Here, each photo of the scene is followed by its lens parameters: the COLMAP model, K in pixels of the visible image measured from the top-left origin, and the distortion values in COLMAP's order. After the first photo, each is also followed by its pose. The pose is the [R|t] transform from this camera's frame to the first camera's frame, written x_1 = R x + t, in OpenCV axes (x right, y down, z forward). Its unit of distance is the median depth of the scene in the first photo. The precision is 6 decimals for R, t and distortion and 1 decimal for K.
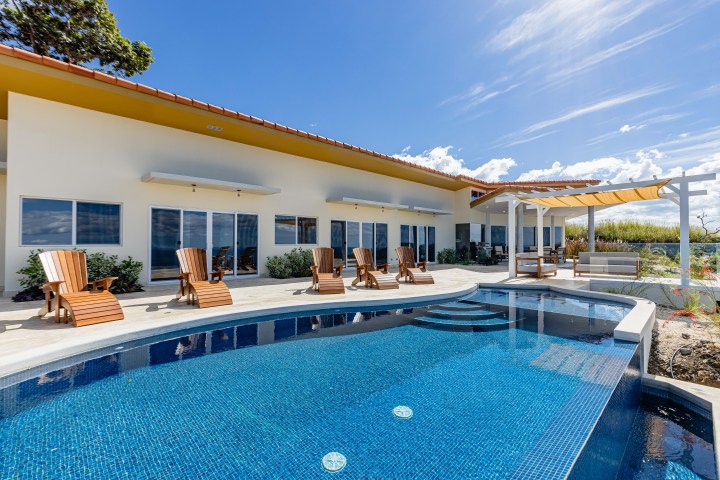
lens RADIAL K [[327.0, 0, 360.0], [0, 327.0, 240.0], [0, 0, 1]] dist [0.011329, 0.000194]
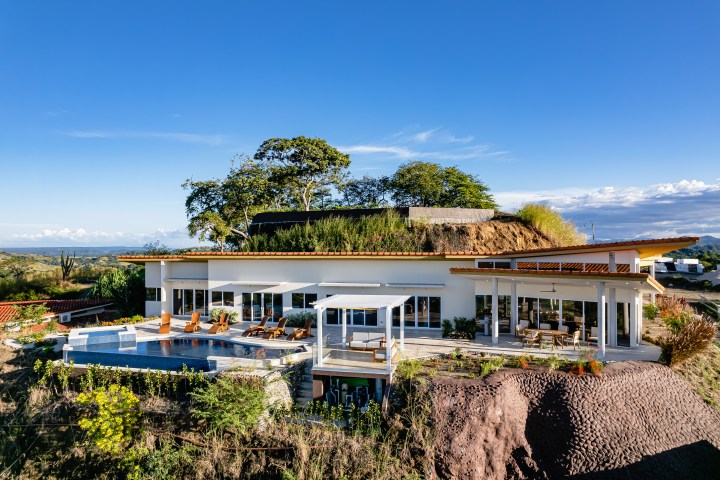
lens RADIAL K [[482.7, 0, 360.0], [0, 482.7, 240.0], [0, 0, 1]] dist [-0.032237, 0.001578]
pose [[0.527526, -0.008671, -0.849495, 2.264138], [0.015797, 0.999875, -0.000396, -0.365011], [0.849392, -0.013211, 0.527597, -0.153699]]
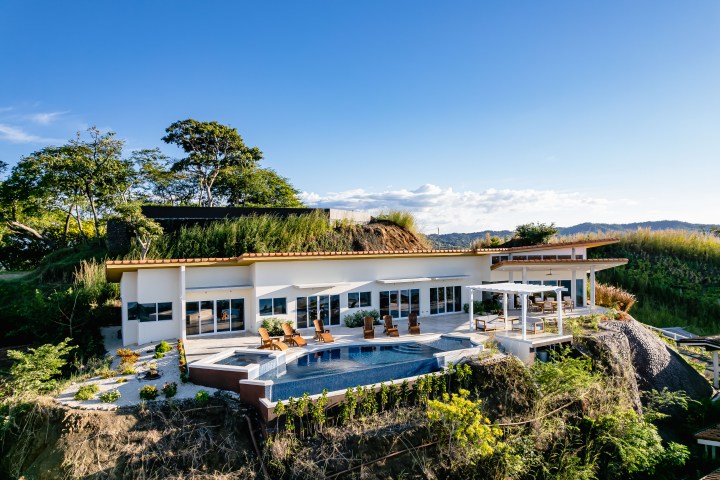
lens RADIAL K [[482.7, 0, 360.0], [0, 482.7, 240.0], [0, 0, 1]] dist [-0.032237, 0.001578]
pose [[0.974150, -0.007975, -0.225763, 0.422310], [0.009844, 0.999926, 0.007152, -0.385853], [0.225690, -0.009189, 0.974156, -1.632698]]
